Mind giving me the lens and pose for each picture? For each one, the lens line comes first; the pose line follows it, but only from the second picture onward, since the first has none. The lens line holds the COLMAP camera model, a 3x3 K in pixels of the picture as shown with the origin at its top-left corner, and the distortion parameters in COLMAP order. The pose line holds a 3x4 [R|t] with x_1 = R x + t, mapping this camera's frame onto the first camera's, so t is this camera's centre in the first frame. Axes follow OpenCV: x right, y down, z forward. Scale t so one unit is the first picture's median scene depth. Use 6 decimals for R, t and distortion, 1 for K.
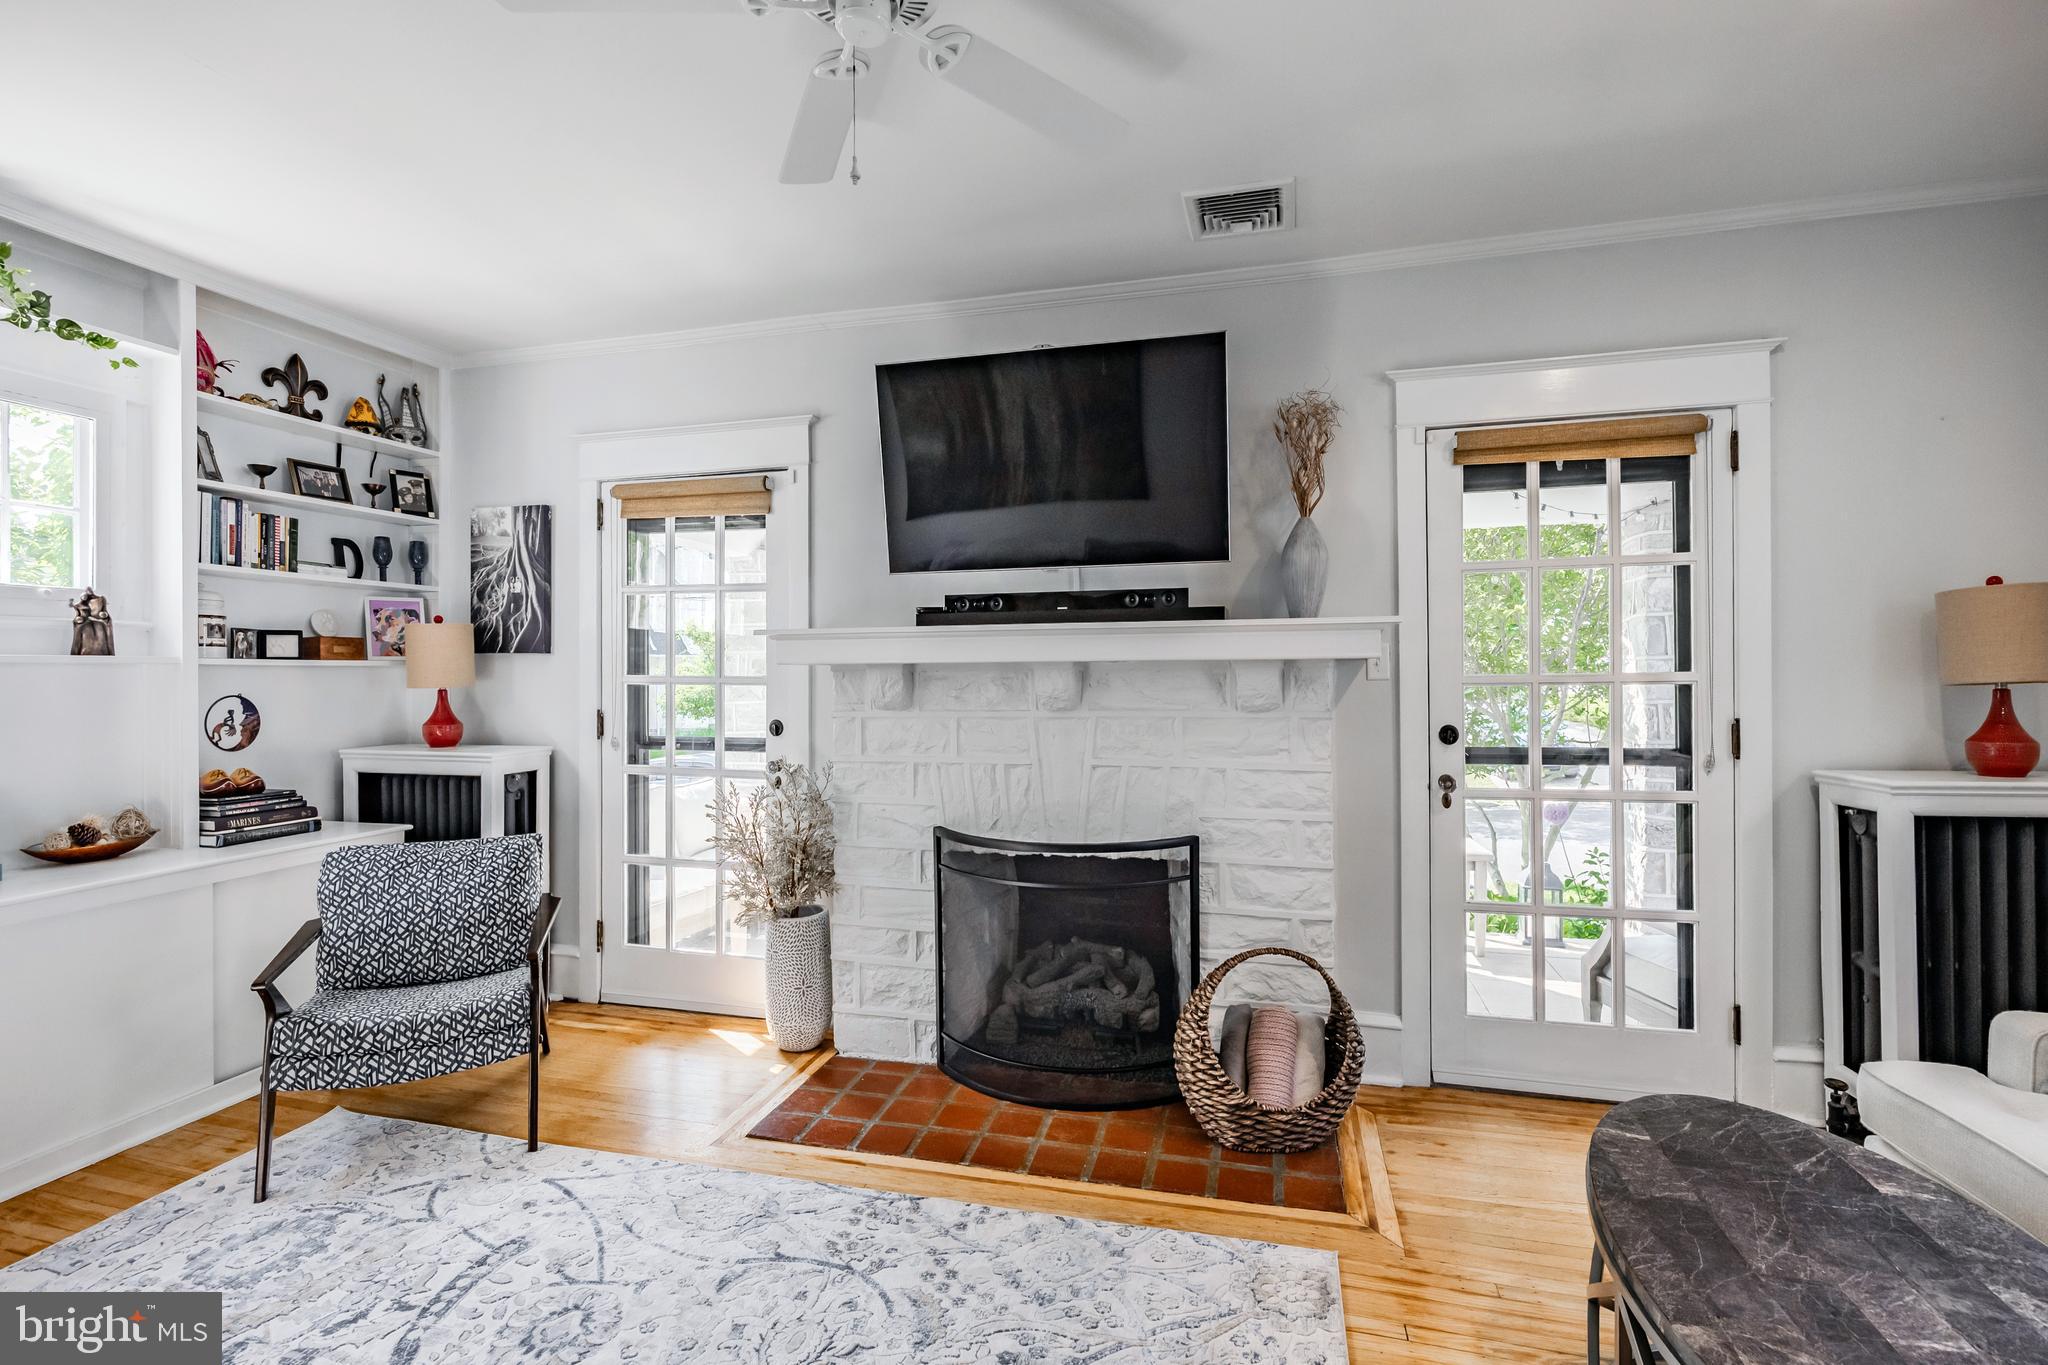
lens RADIAL K [[964.6, 0, 1025.0], [0, 964.6, 675.4], [0, 0, 1]] dist [-0.005883, 0.004076]
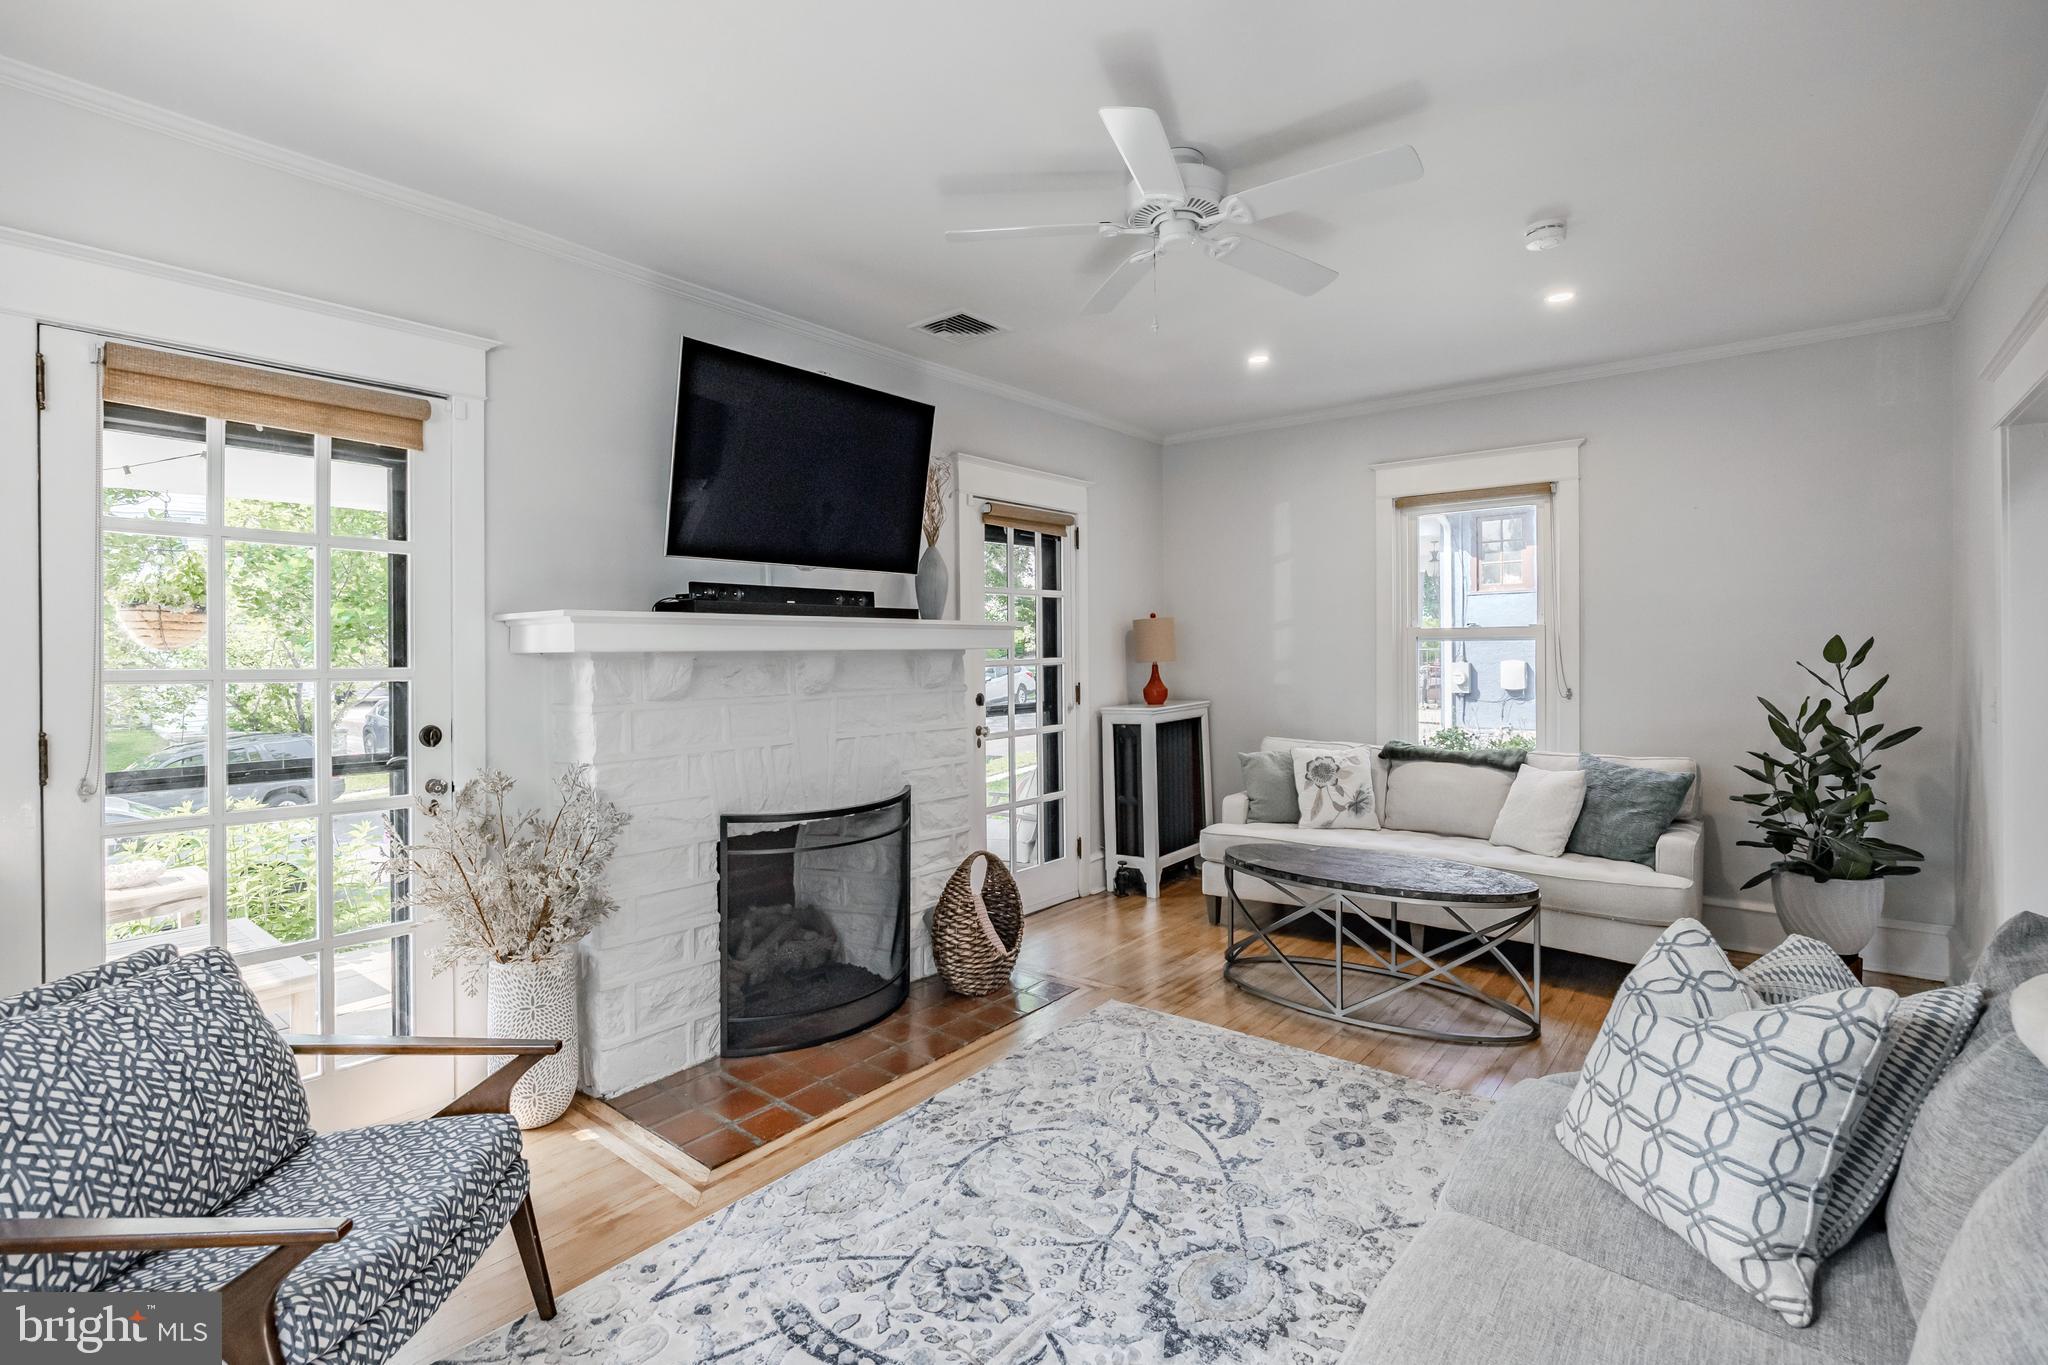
lens RADIAL K [[964.6, 0, 1006.5], [0, 964.6, 663.8], [0, 0, 1]] dist [-0.005883, 0.004076]
pose [[0.402596, -0.007584, 0.915346, -0.890717], [0.011205, 0.999932, 0.003356, 0.000466], [-0.915309, 0.008905, 0.402653, 0.331042]]
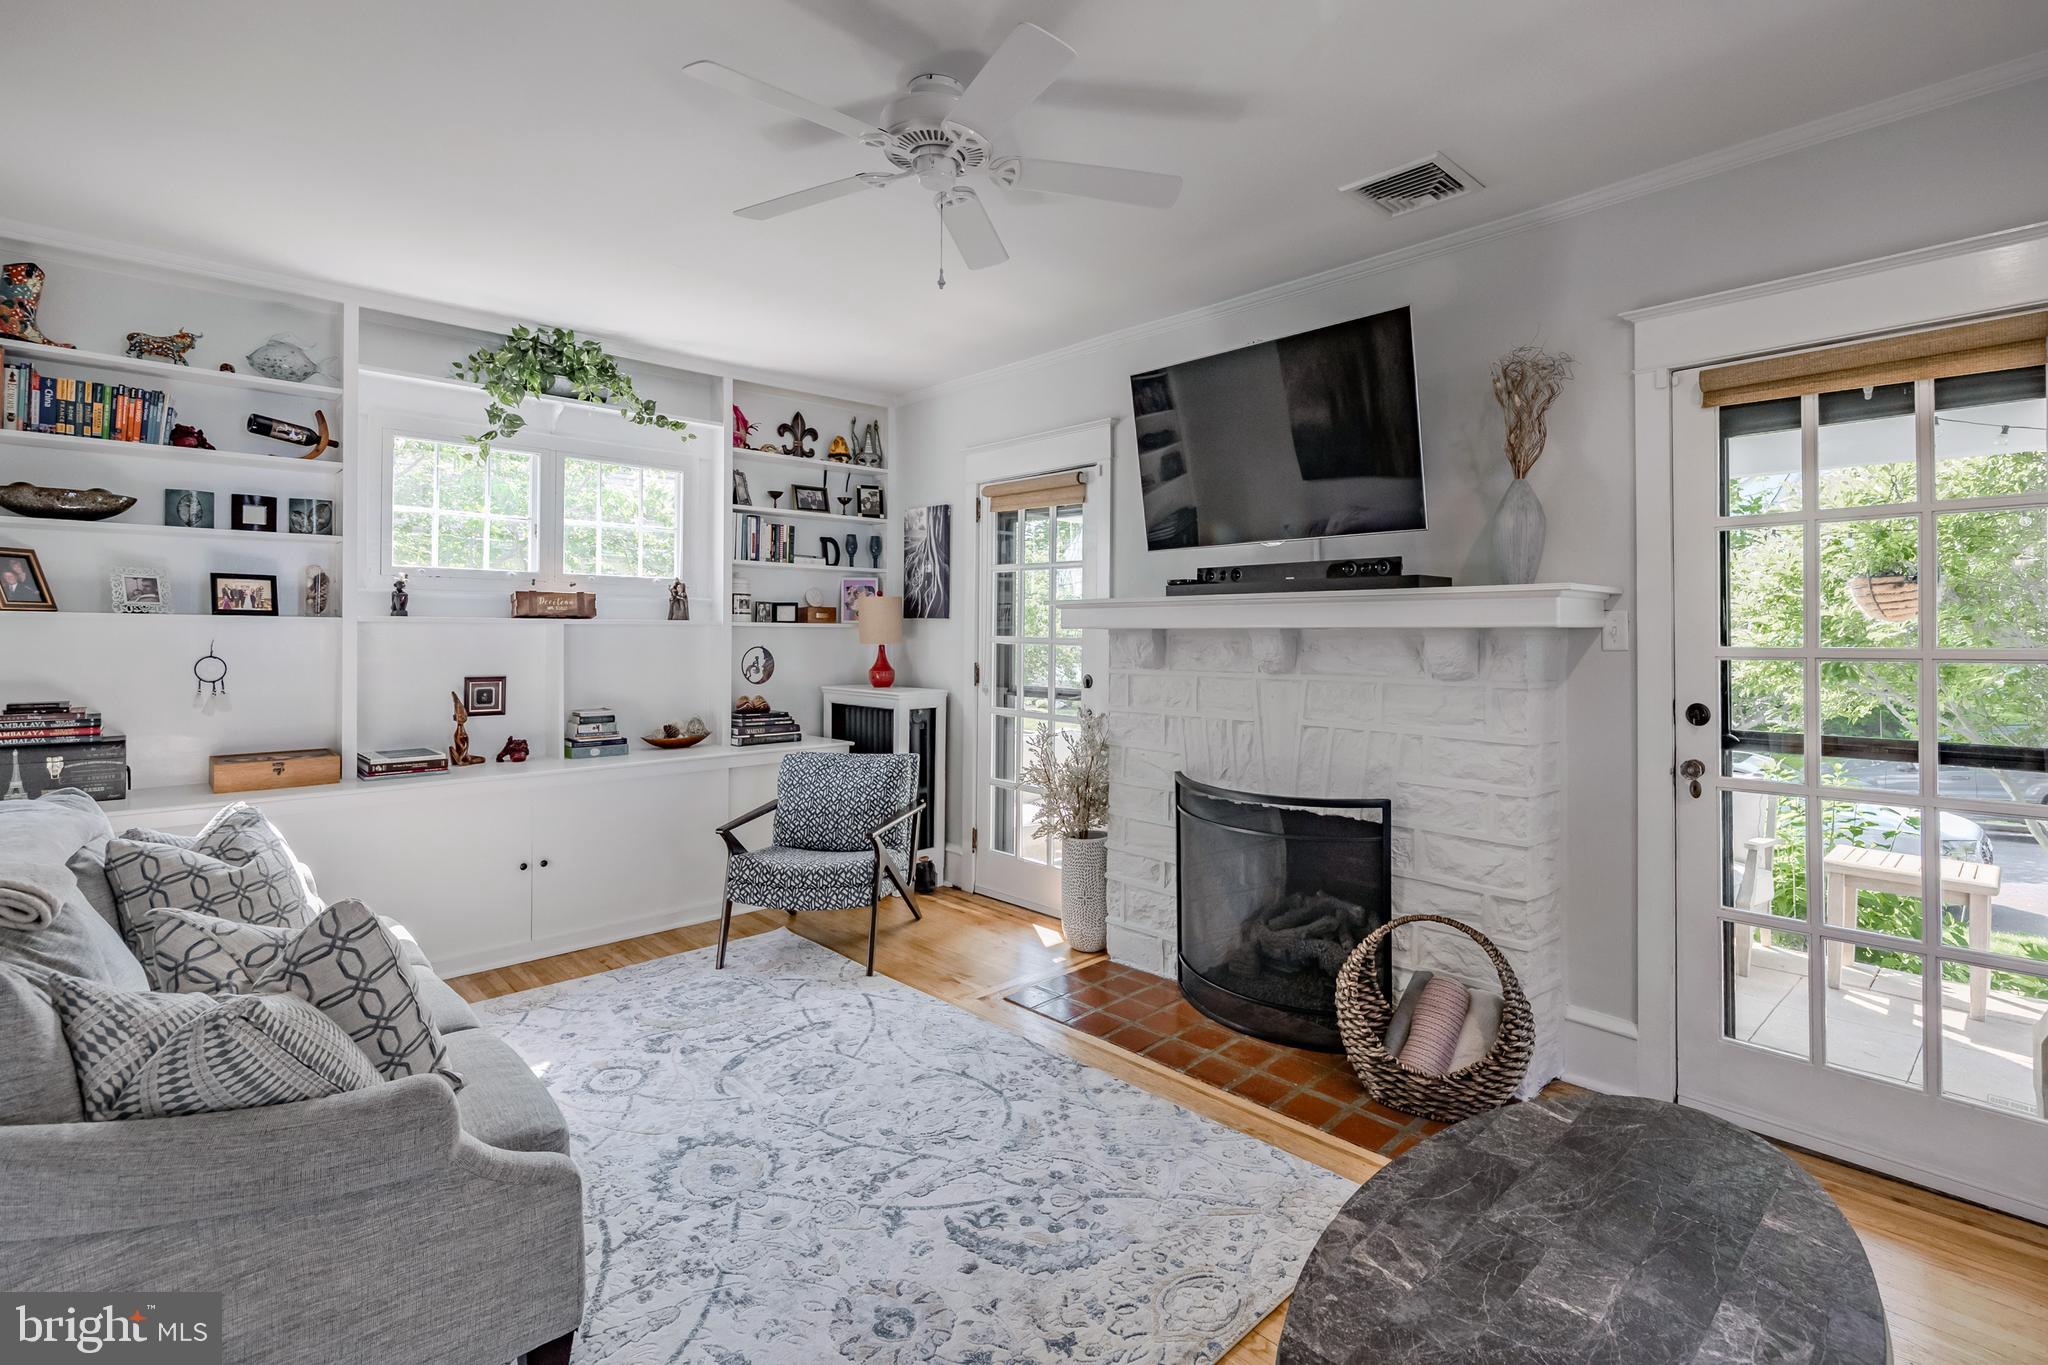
lens RADIAL K [[964.6, 0, 1047.2], [0, 964.6, 637.7], [0, 0, 1]] dist [-0.005883, 0.004076]
pose [[0.856932, 0.012113, -0.515288, 0.365188], [-0.011959, 0.999922, 0.003619, -0.004558], [0.515291, 0.003061, 0.857010, -0.059133]]
